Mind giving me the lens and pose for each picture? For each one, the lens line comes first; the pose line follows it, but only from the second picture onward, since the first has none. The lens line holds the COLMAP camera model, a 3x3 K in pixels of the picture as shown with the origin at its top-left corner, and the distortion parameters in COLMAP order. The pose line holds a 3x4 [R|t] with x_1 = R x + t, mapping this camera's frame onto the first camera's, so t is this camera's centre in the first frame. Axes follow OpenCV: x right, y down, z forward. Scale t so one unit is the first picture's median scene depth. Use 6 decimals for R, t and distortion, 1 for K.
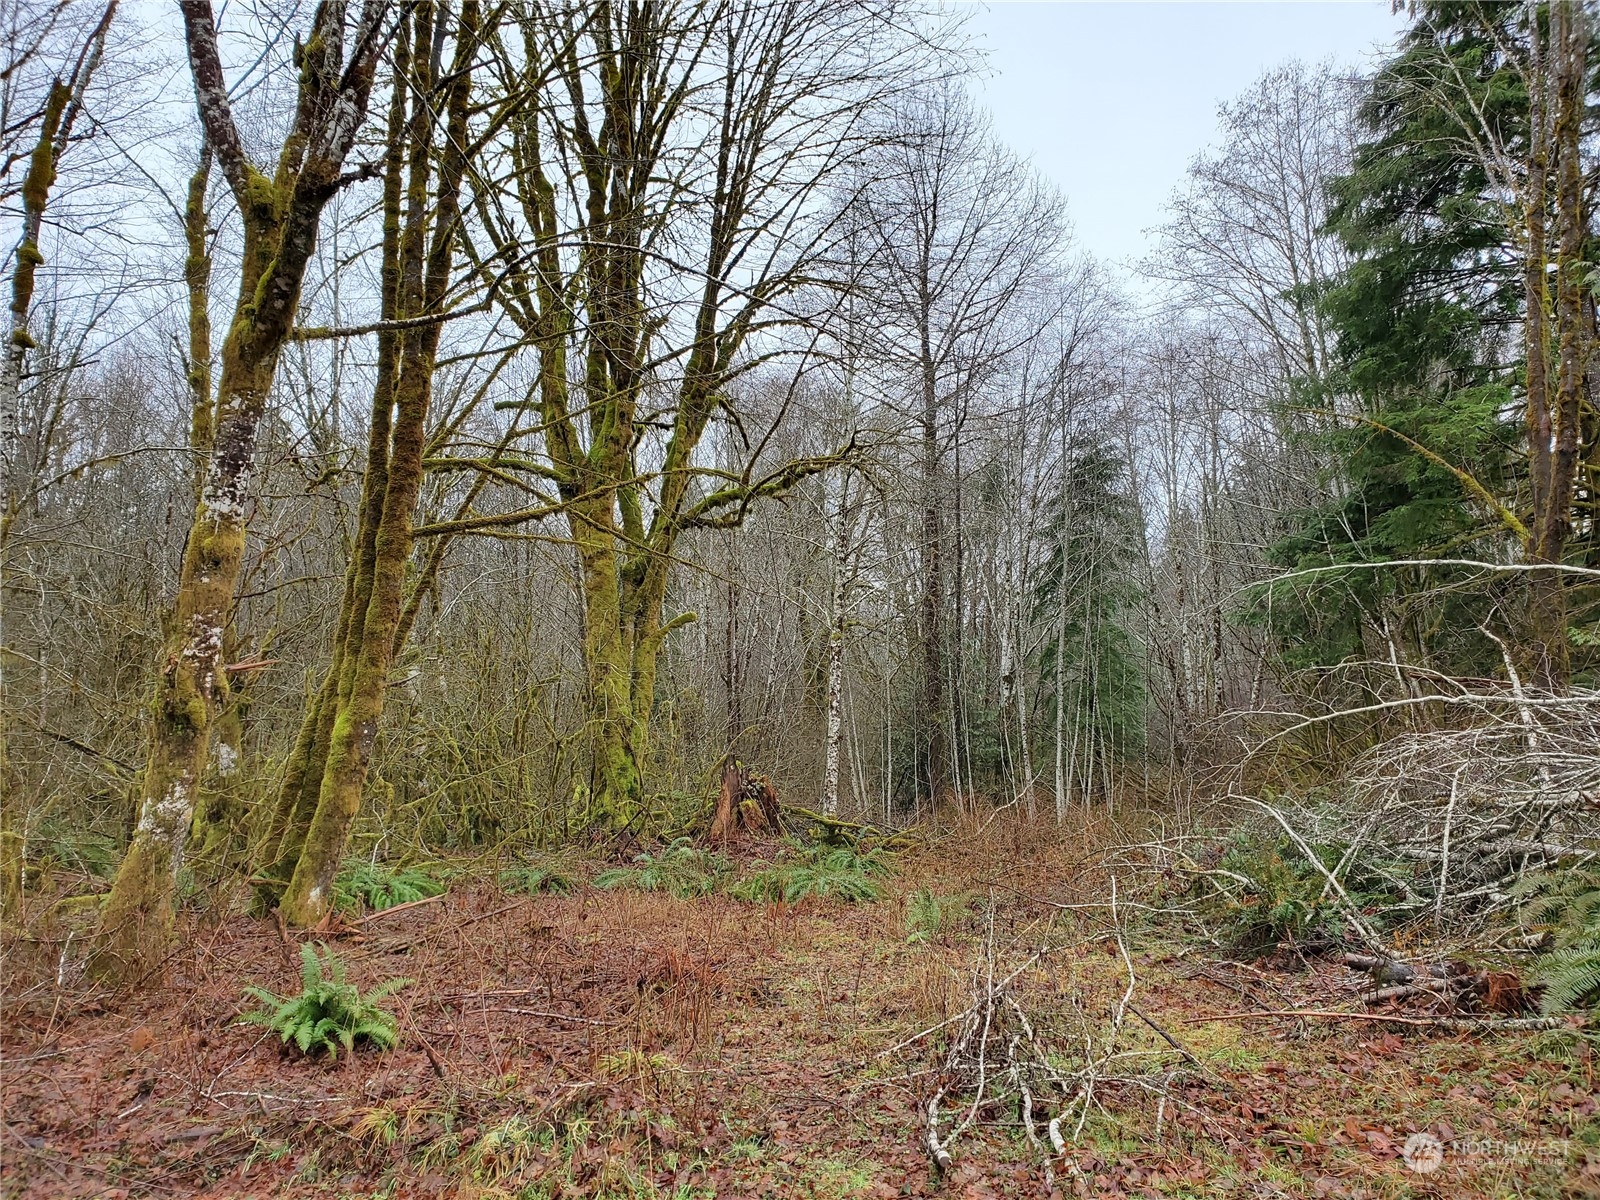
lens RADIAL K [[1320.7, 0, 796.8], [0, 1320.7, 597.3], [0, 0, 1]] dist [0.002238, 0.023866]
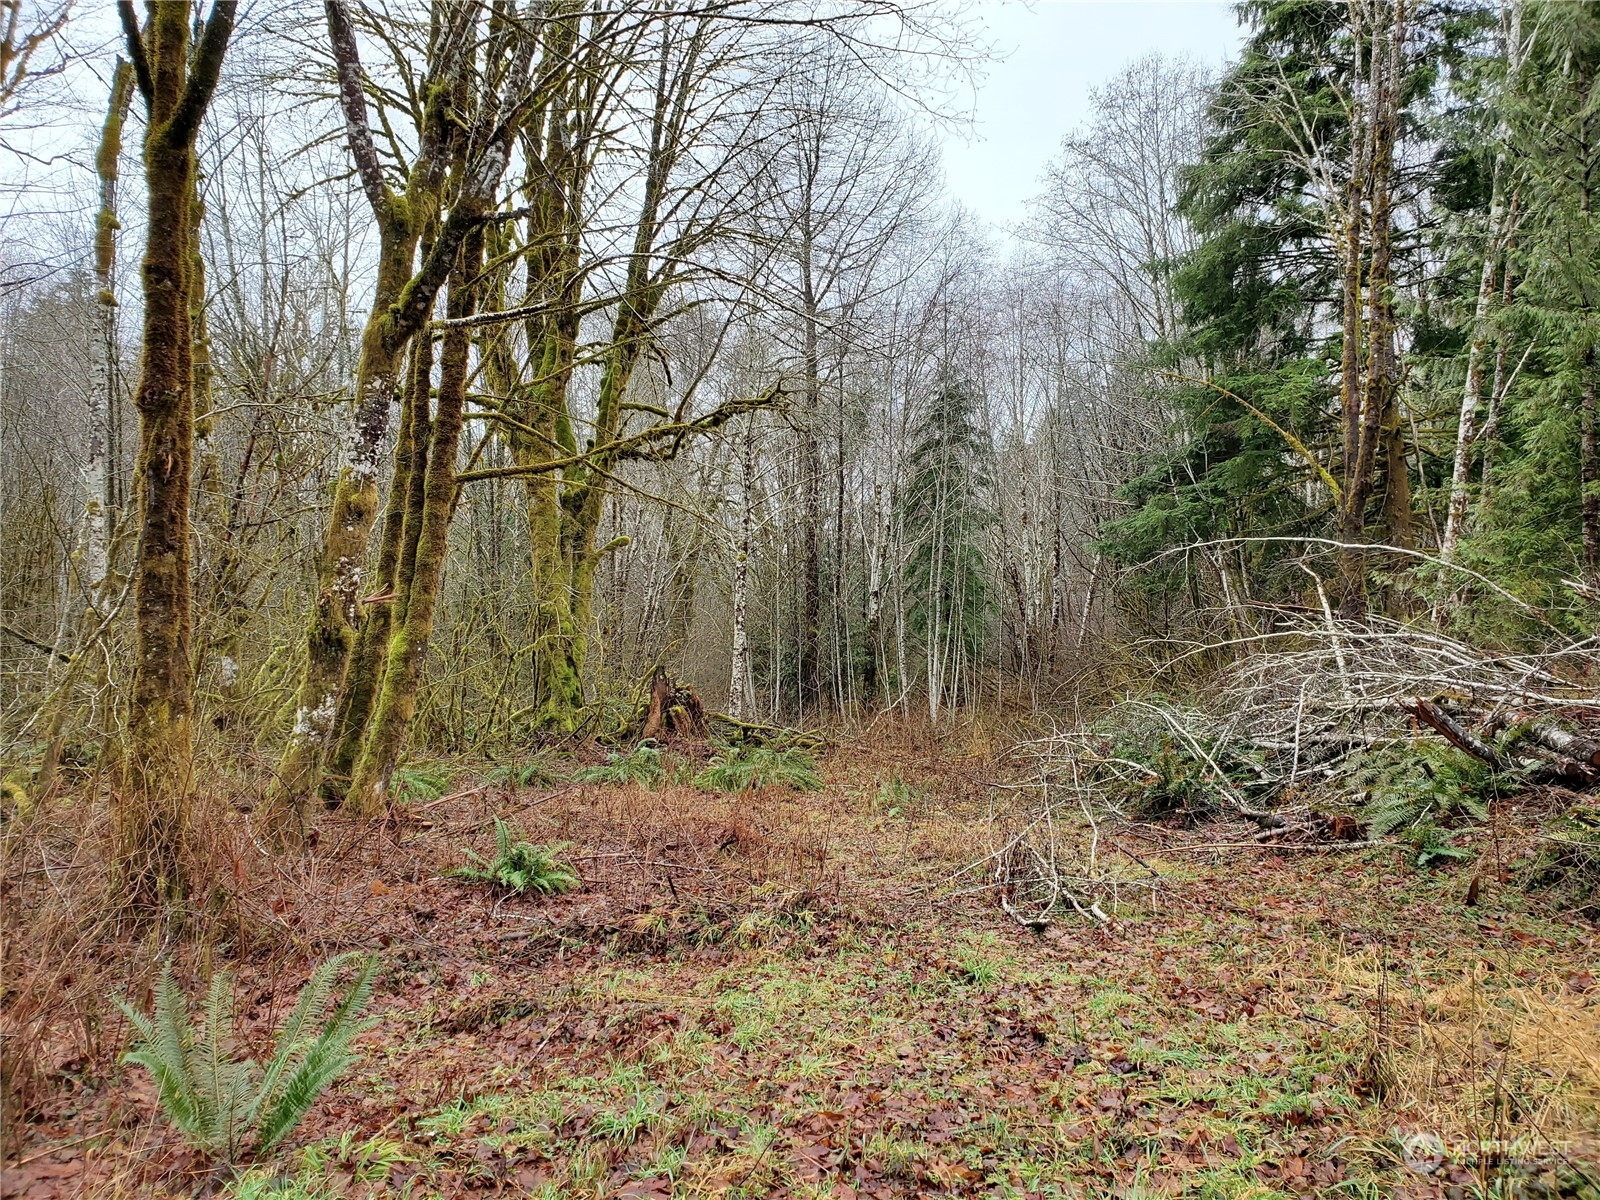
lens RADIAL K [[1377.1, 0, 802.3], [0, 1377.1, 558.3], [0, 0, 1]] dist [-0.001019, -0.006276]
pose [[0.987736, 0.013073, 0.155585, -0.114906], [-0.020243, 0.998800, 0.044594, -0.025132], [-0.154815, -0.047196, 0.986815, -0.156593]]
